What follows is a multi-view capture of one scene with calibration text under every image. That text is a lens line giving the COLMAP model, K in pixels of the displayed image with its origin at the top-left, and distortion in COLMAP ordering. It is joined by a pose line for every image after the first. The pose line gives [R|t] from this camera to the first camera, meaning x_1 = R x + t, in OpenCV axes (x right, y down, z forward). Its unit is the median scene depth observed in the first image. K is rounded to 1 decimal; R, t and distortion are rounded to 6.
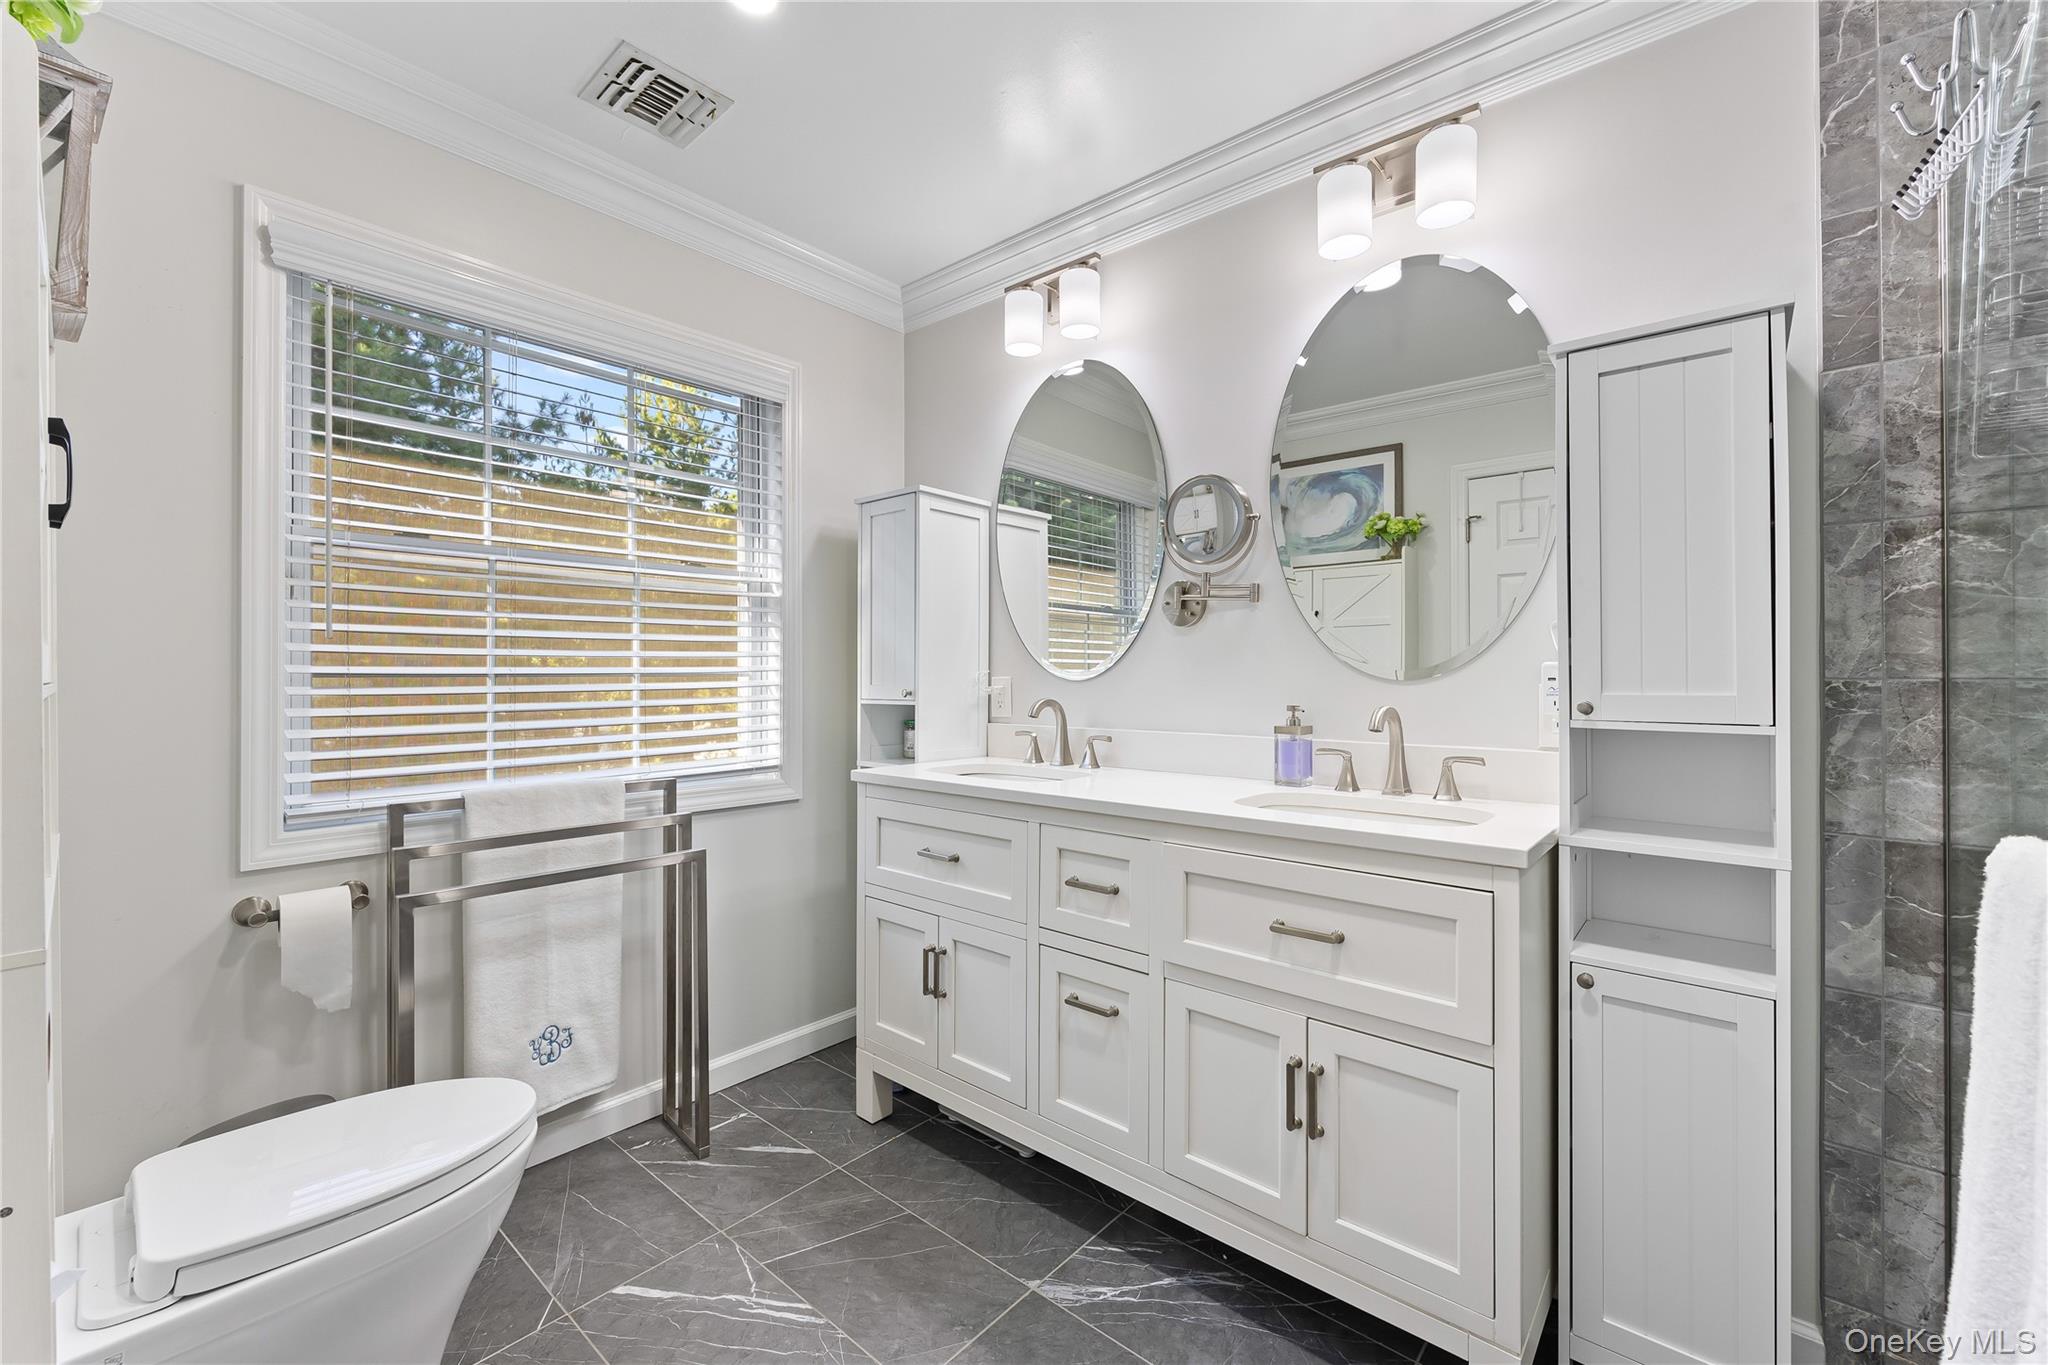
lens RADIAL K [[832.7, 0, 1020.1], [0, 832.7, 671.9], [0, 0, 1]] dist [-0.003919, 0.000494]
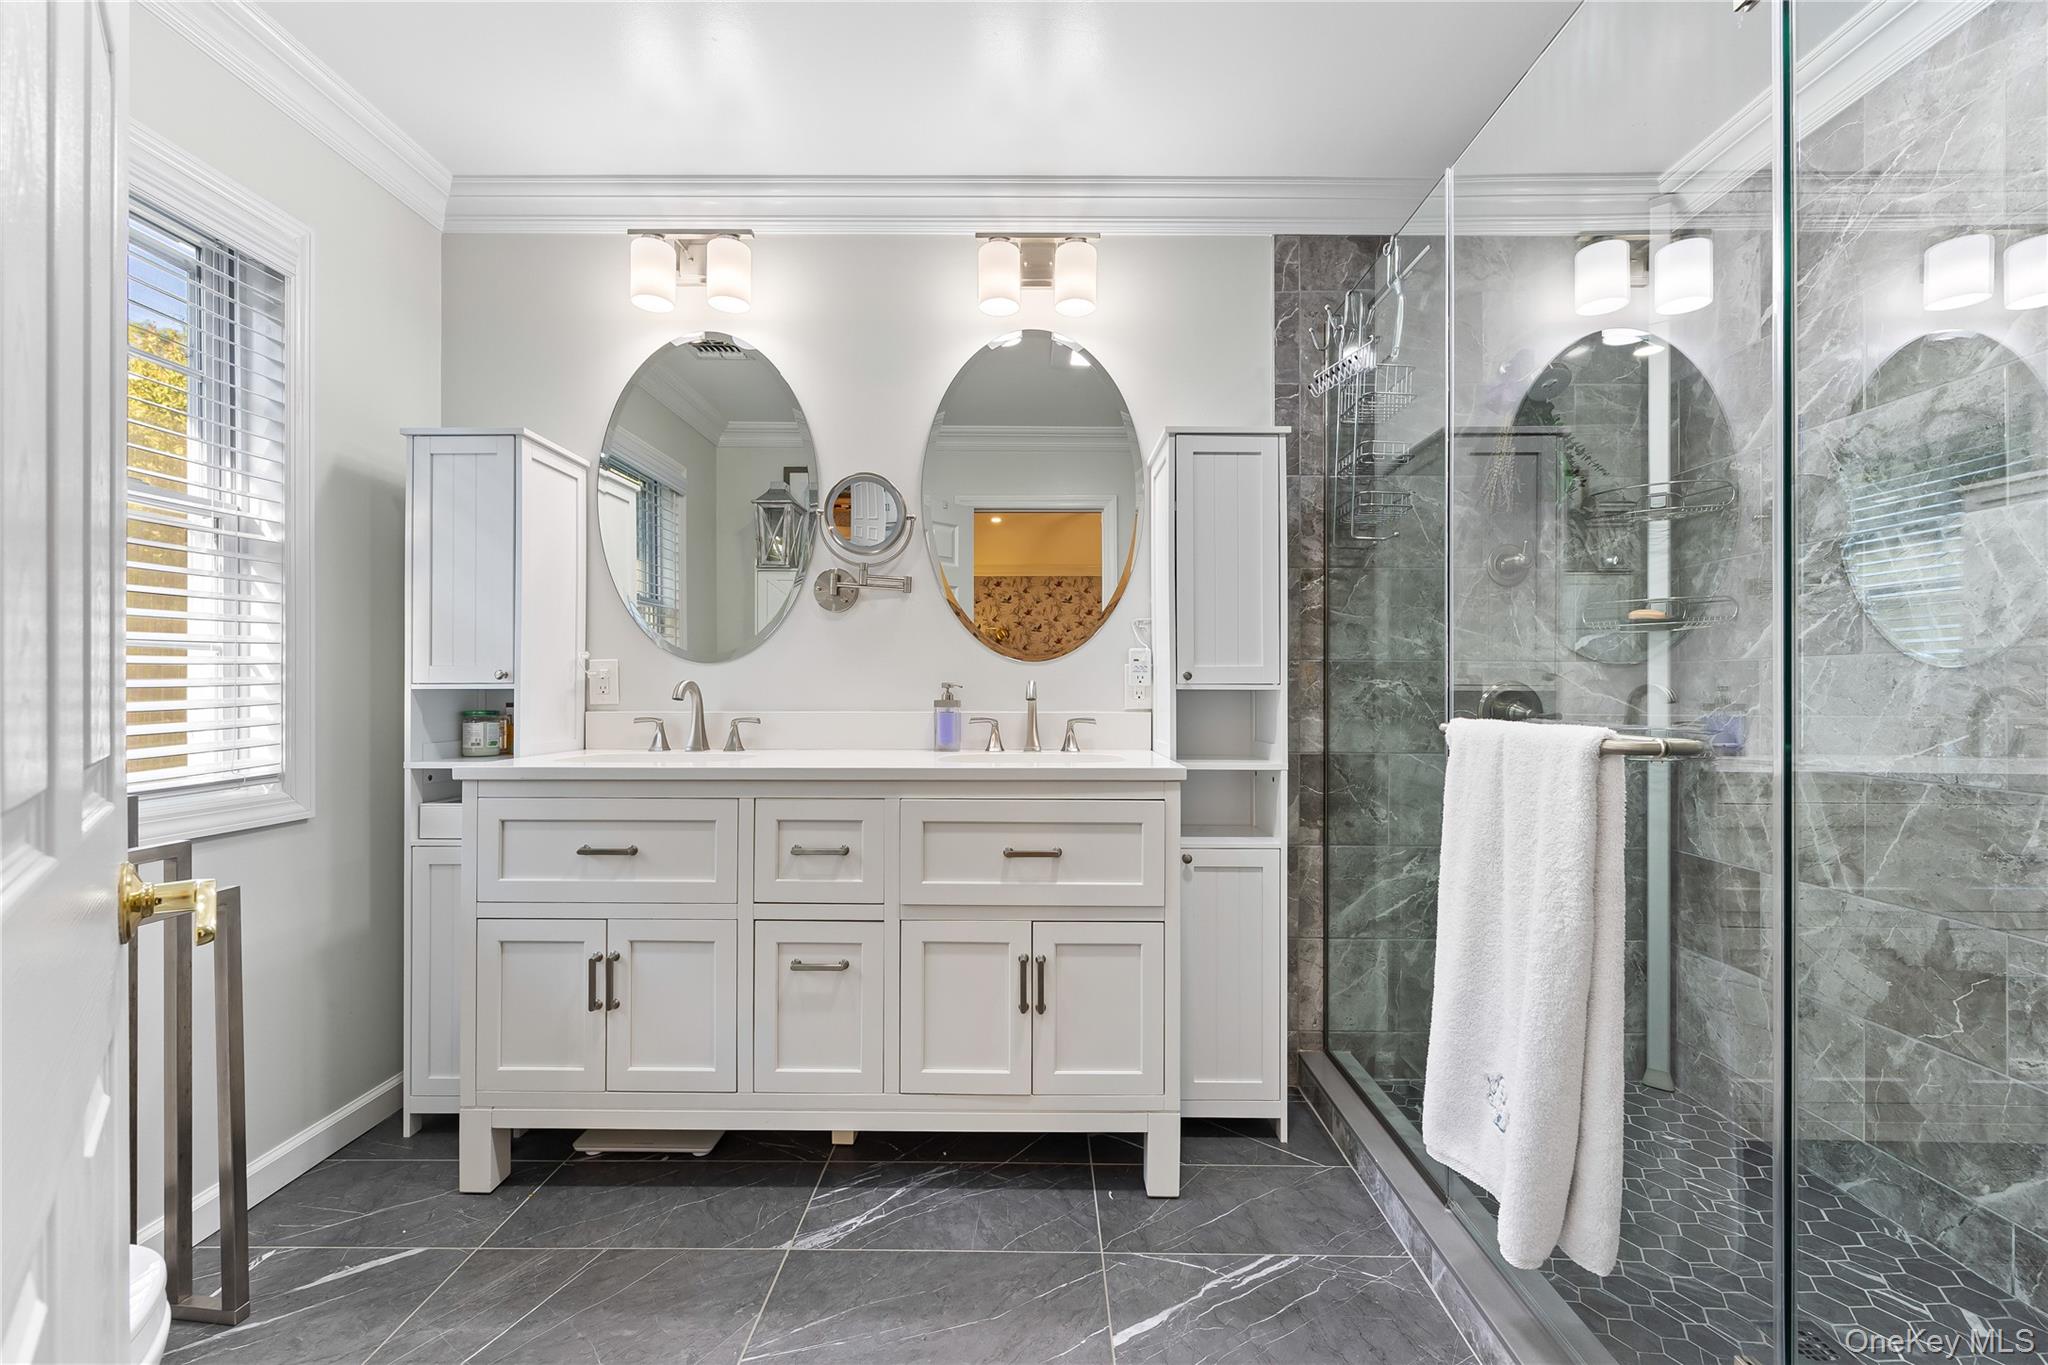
lens RADIAL K [[832.7, 0, 1019.9], [0, 832.7, 689.8], [0, 0, 1]] dist [-0.003919, 0.000494]
pose [[0.763174, 0.000884, 0.646193, -0.350902], [-0.004417, 0.999983, 0.003849, 0.045032], [-0.646178, -0.005792, 0.763165, 0.039535]]
